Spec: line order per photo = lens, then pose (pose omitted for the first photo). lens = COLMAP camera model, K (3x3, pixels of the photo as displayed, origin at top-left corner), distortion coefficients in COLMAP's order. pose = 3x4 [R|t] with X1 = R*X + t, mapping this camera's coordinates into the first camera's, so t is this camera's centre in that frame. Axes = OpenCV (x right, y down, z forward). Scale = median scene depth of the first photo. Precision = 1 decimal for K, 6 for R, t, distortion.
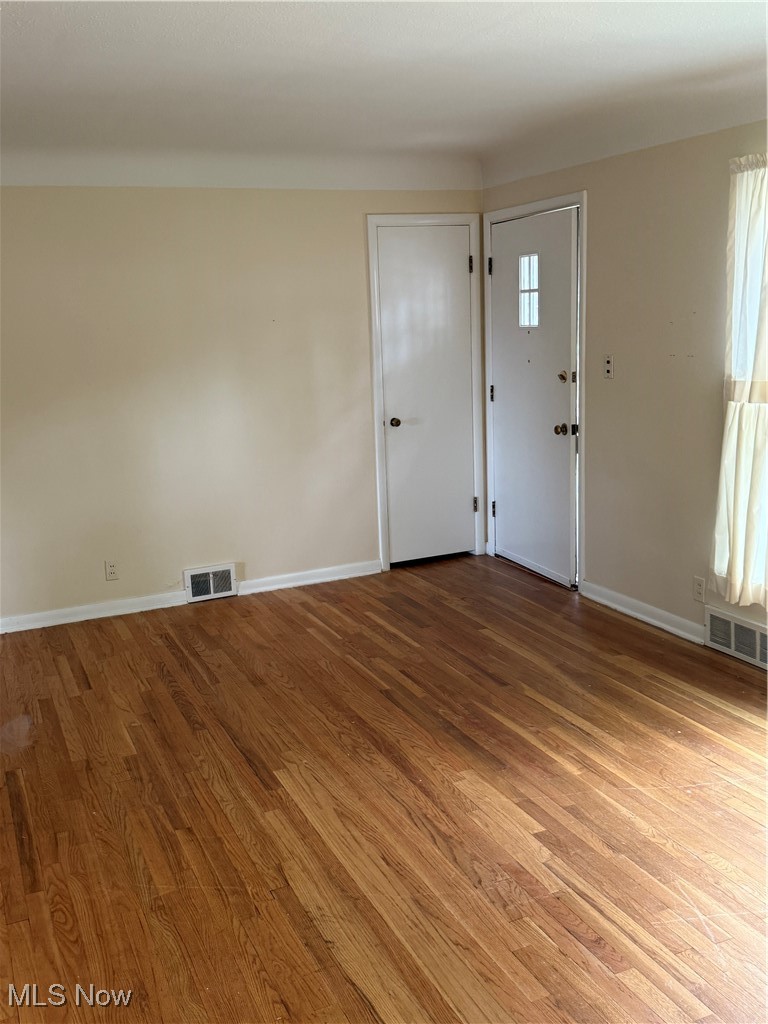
lens RADIAL K [[999.5, 0, 379.5], [0, 999.5, 519.1], [0, 0, 1]] dist [0.174229, -0.383521]
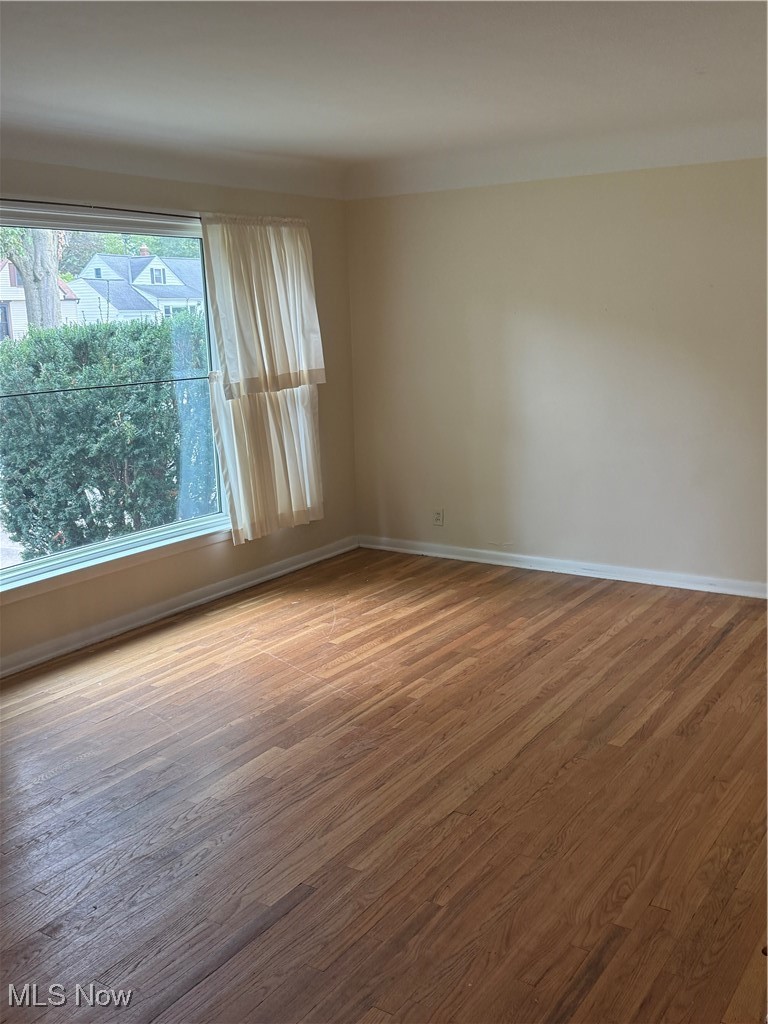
lens RADIAL K [[999.5, 0, 379.5], [0, 999.5, 519.1], [0, 0, 1]] dist [0.174229, -0.383521]
pose [[-0.545586, -0.111668, 0.830582, -0.924038], [0.223321, 0.935875, 0.272518, -0.260083], [-0.807752, 0.334168, -0.485663, 1.483348]]
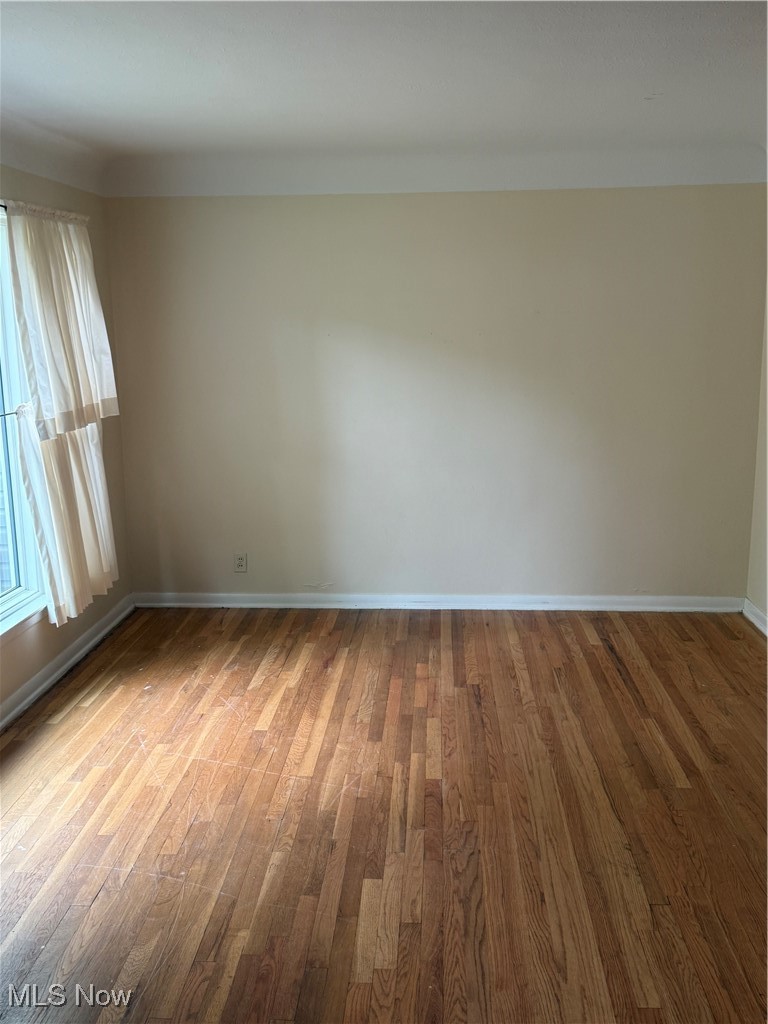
lens RADIAL K [[999.5, 0, 379.5], [0, 999.5, 519.1], [0, 0, 1]] dist [0.174229, -0.383521]
pose [[-0.888115, -0.035496, 0.458250, -0.290617], [0.143800, 0.925502, 0.350383, -0.359324], [-0.436548, 0.377076, -0.816847, 1.754121]]
